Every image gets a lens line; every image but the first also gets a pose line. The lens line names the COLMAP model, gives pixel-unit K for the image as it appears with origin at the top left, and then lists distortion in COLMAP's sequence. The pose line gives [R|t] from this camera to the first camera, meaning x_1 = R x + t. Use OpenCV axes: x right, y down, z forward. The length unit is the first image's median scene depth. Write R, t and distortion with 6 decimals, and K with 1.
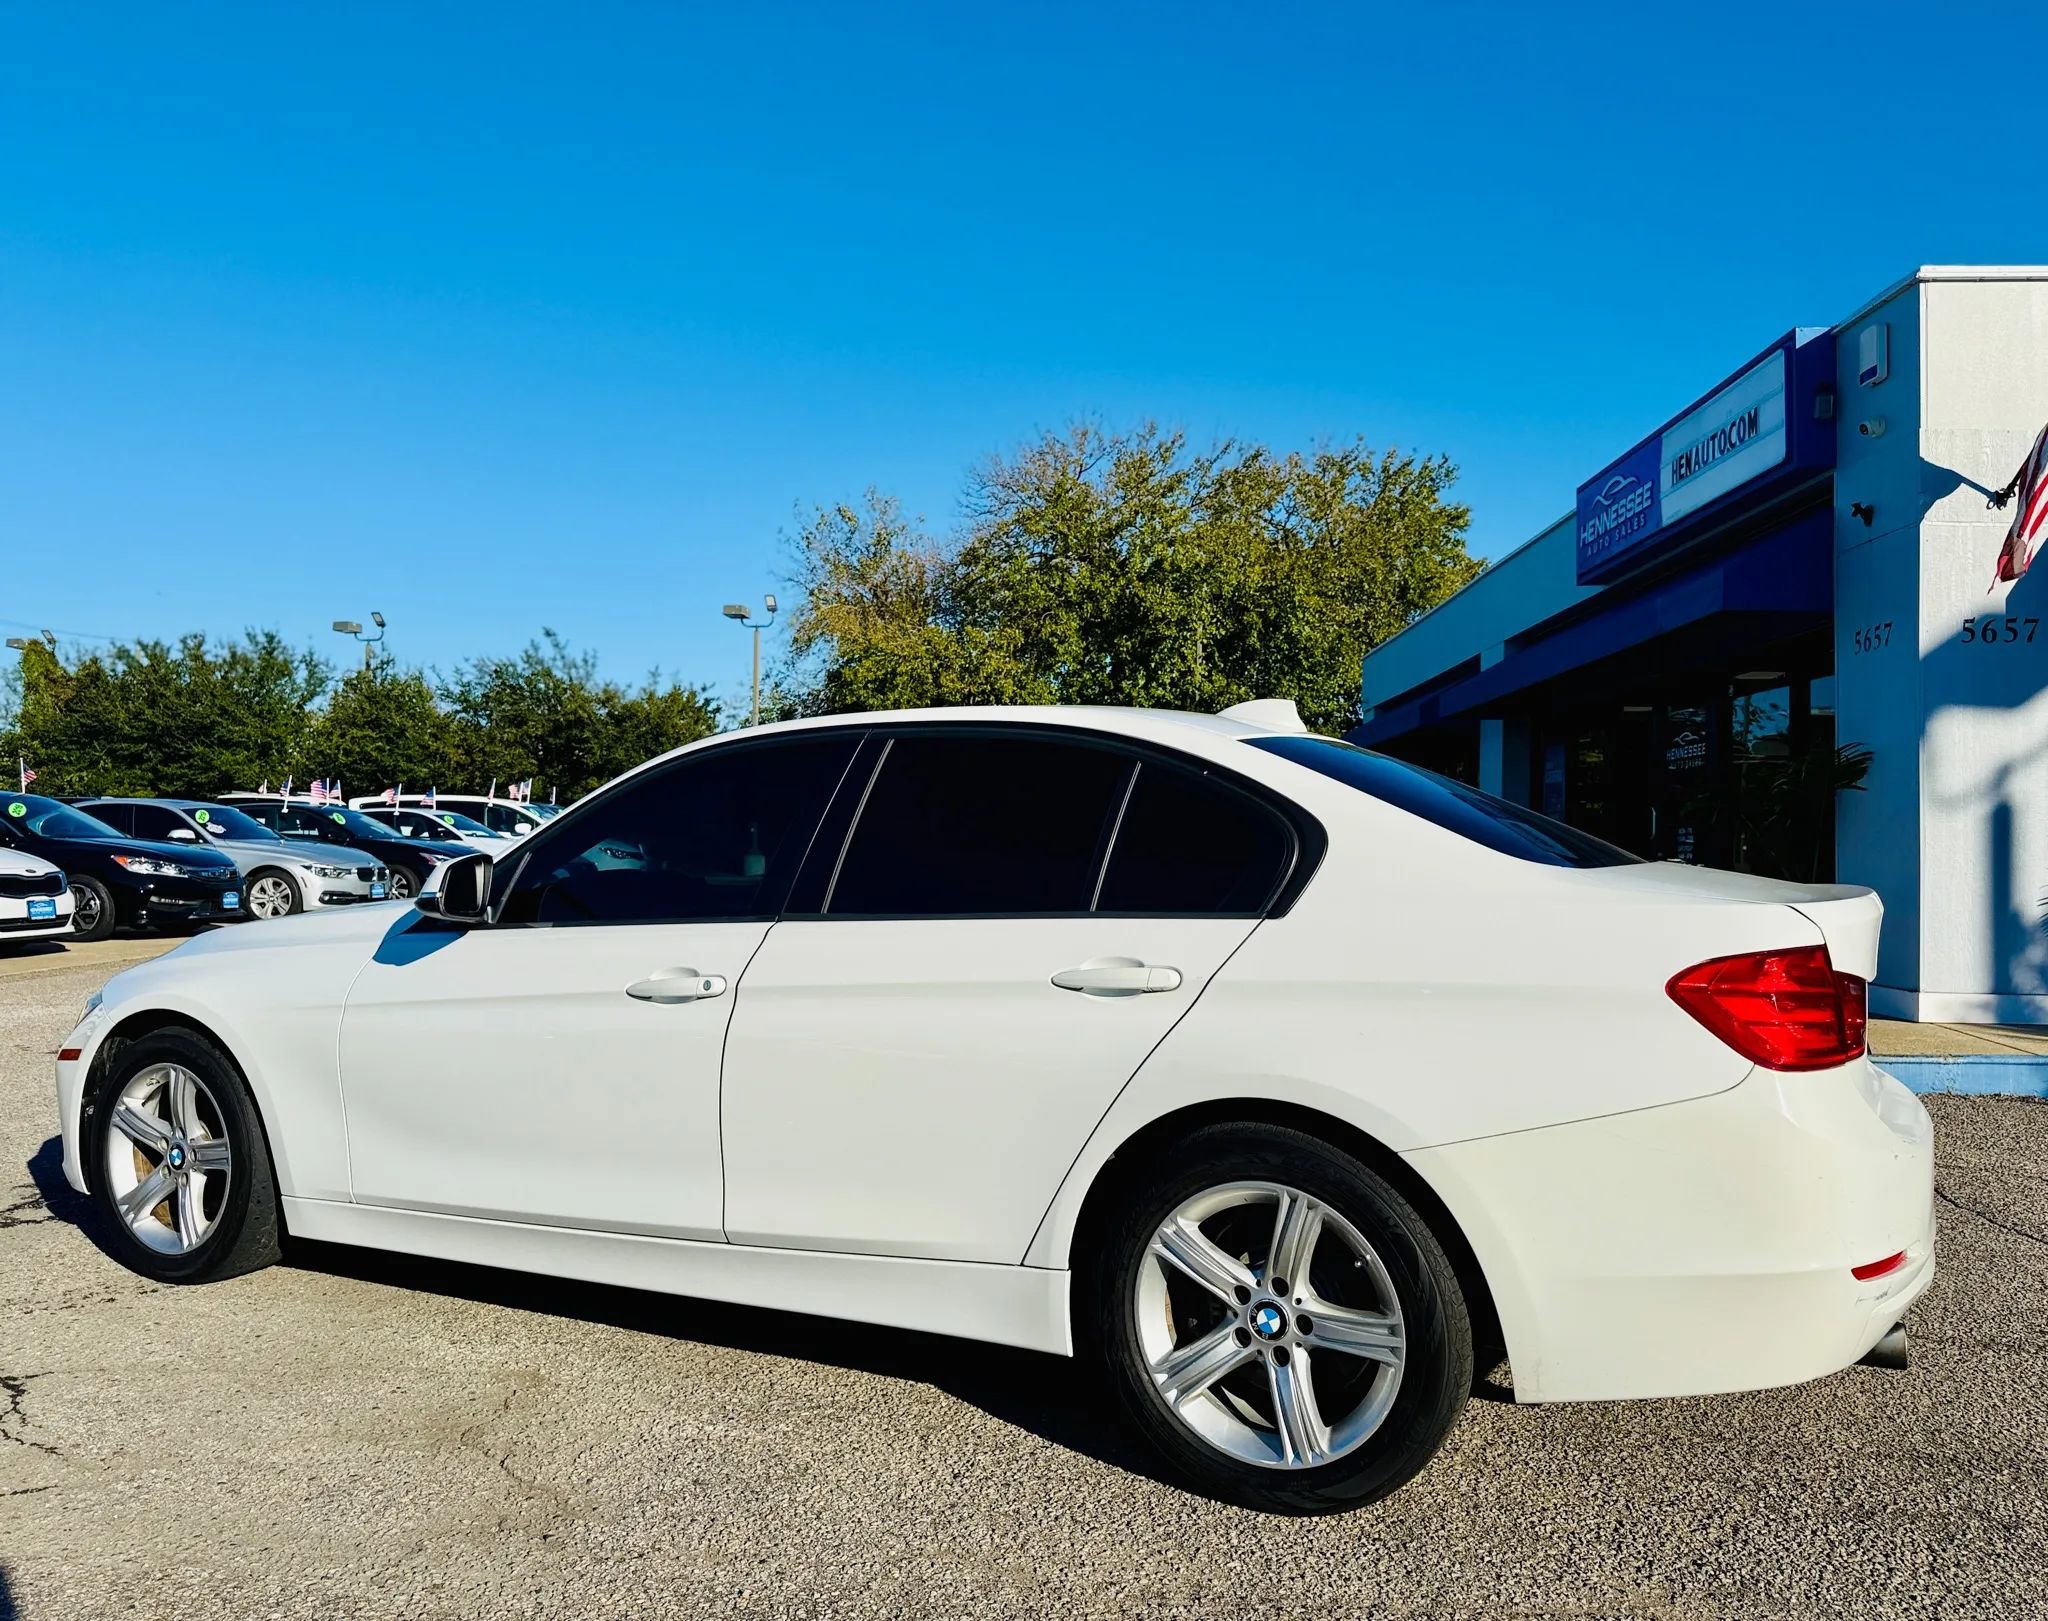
lens RADIAL K [[1531.1, 0, 1026.2], [0, 1531.1, 813.1], [0, 0, 1]] dist [0.046384, -0.063534]
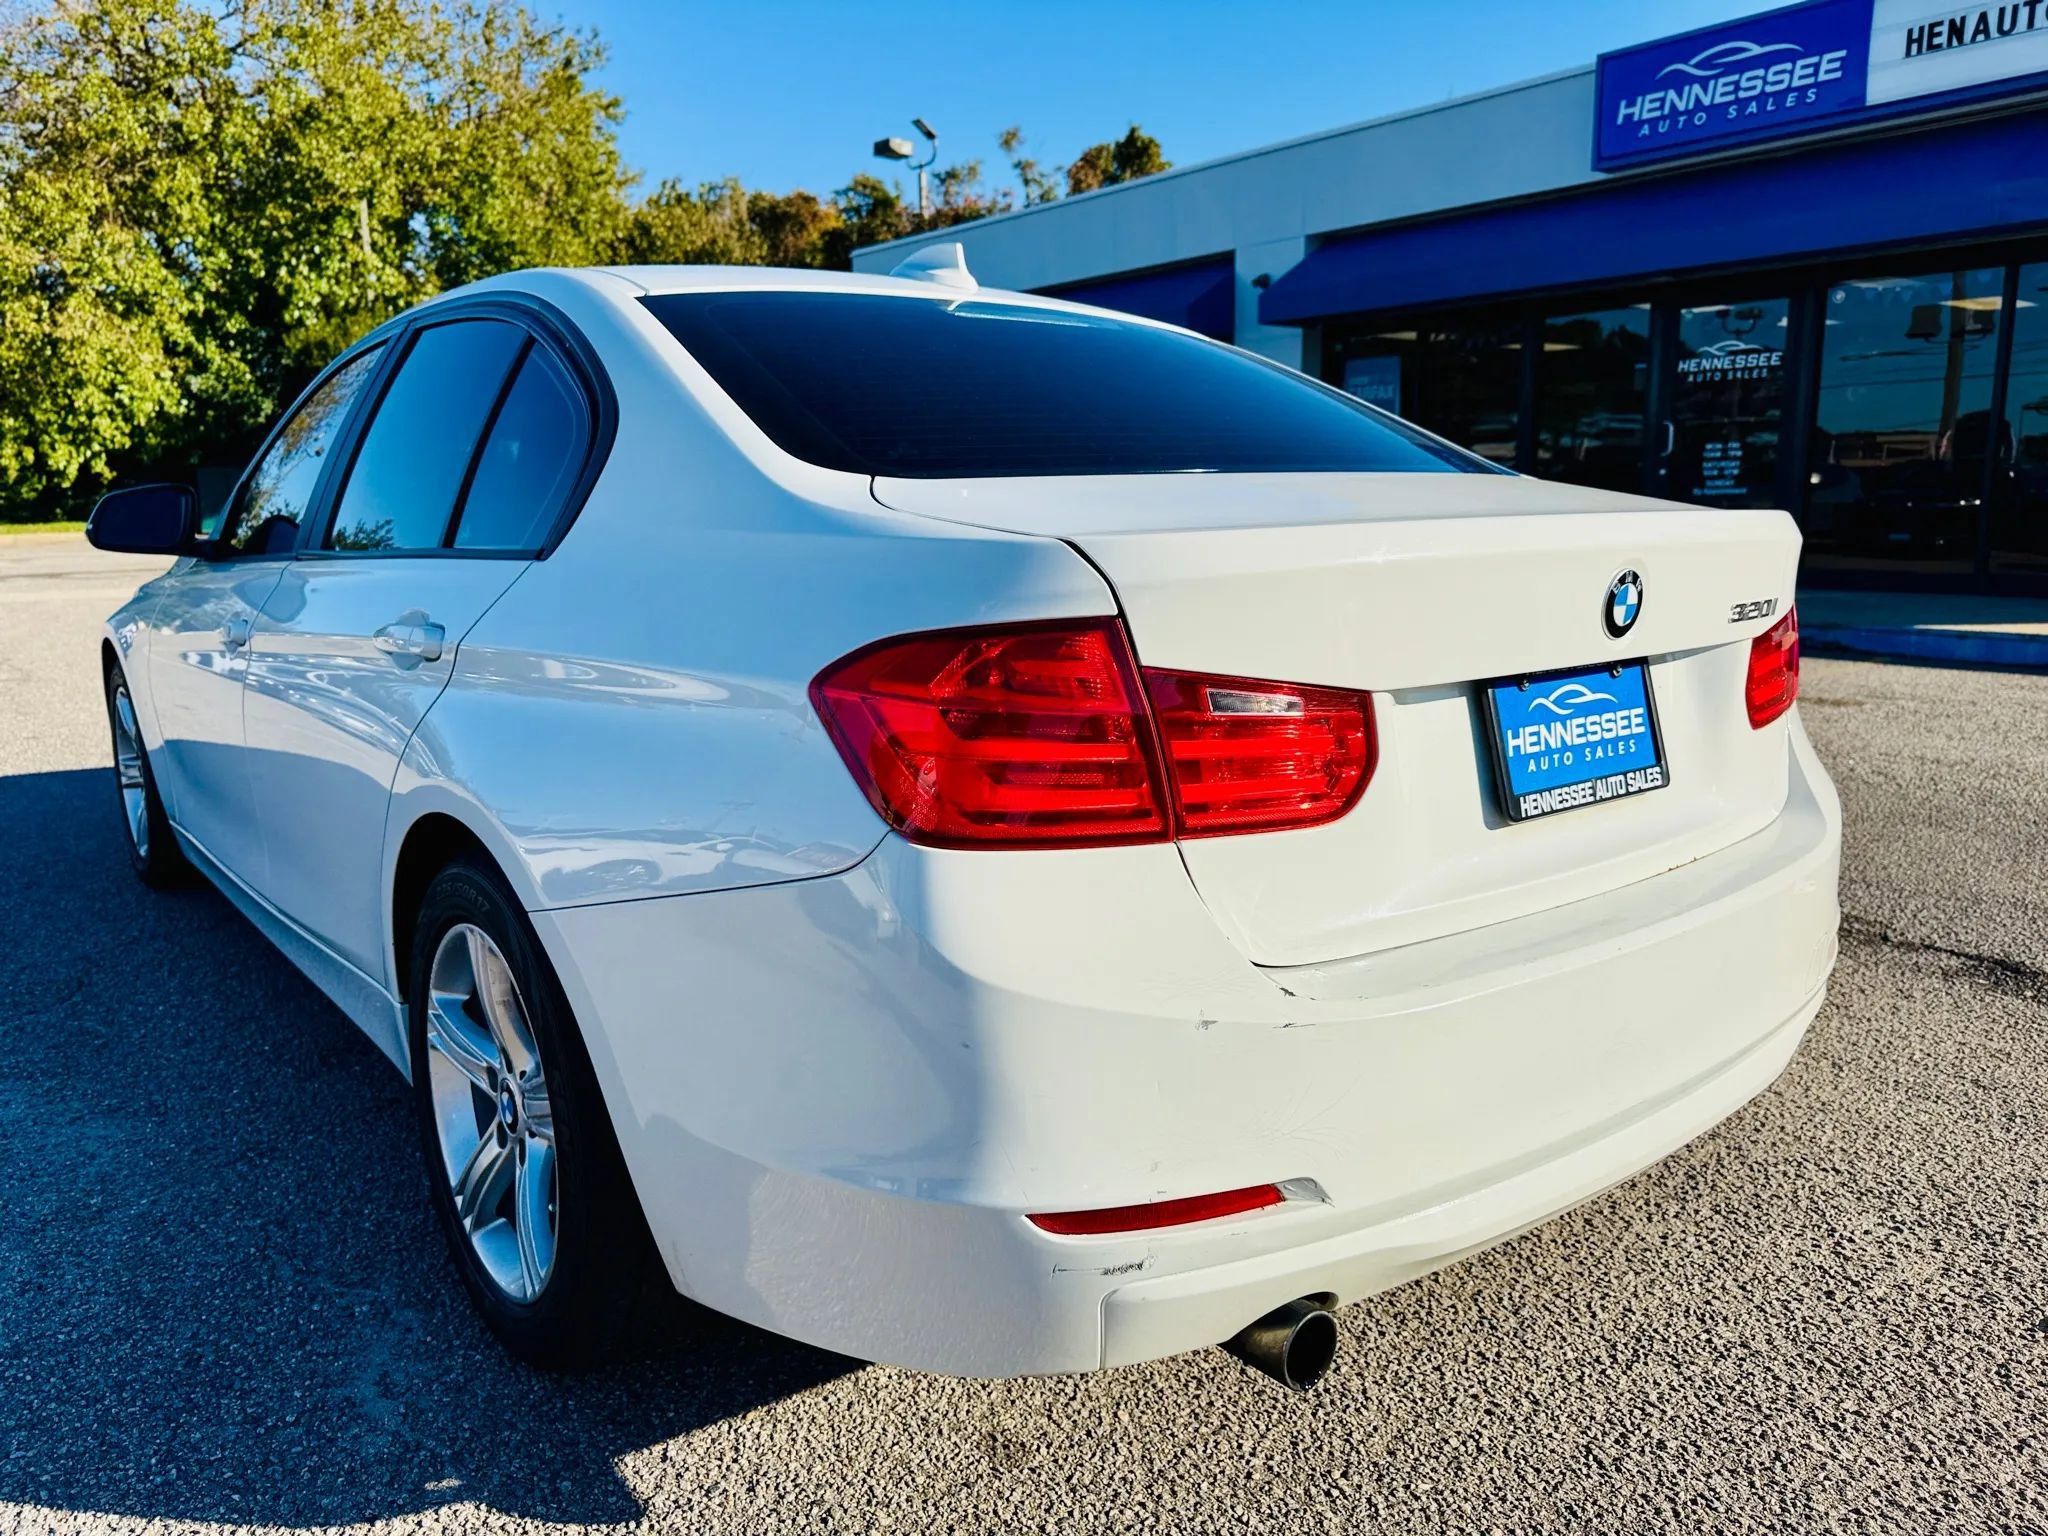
lens RADIAL K [[1454.6, 0, 1015.7], [0, 1454.6, 775.6], [0, 0, 1]] dist [0.021757, -0.026128]
pose [[0.764267, -0.151097, 0.626950, -0.685798], [0.008798, 0.974518, 0.224137, 0.004682], [-0.644840, -0.165784, 0.746121, 0.726362]]
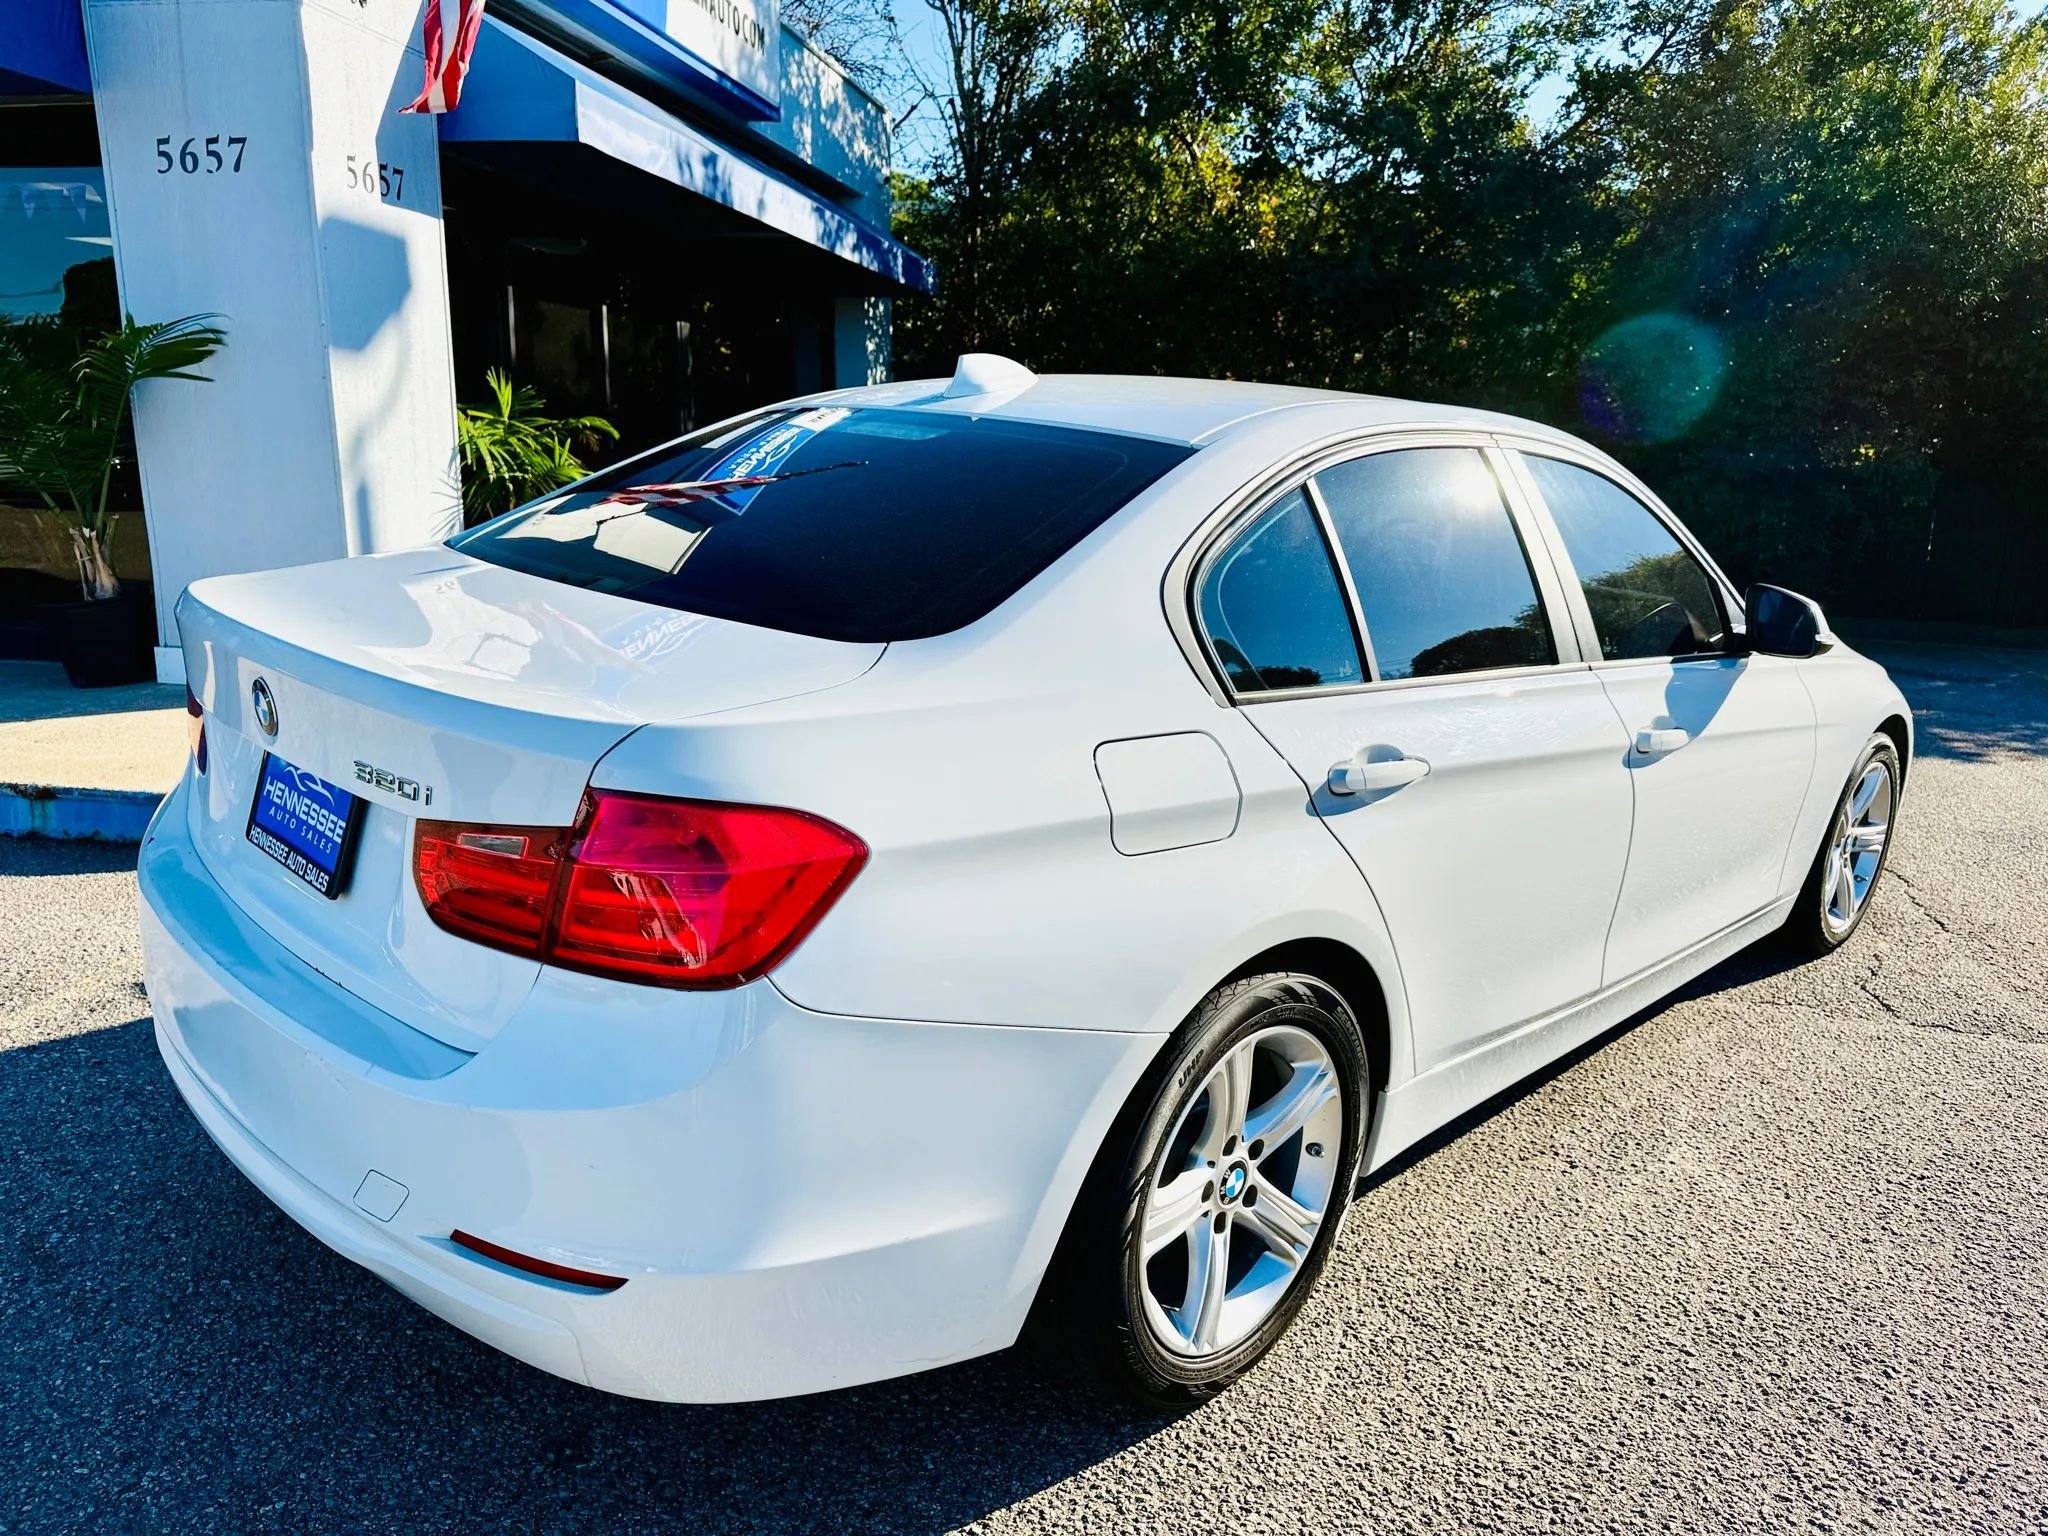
lens RADIAL K [[1454.6, 0, 1047.1], [0, 1454.6, 782.6], [0, 0, 1]] dist [0.021757, -0.026128]
pose [[0.126171, -0.239304, 0.962712, -0.091304], [-0.048353, 0.967831, 0.246913, -0.019594], [-0.990829, -0.077703, 0.110541, 0.489794]]
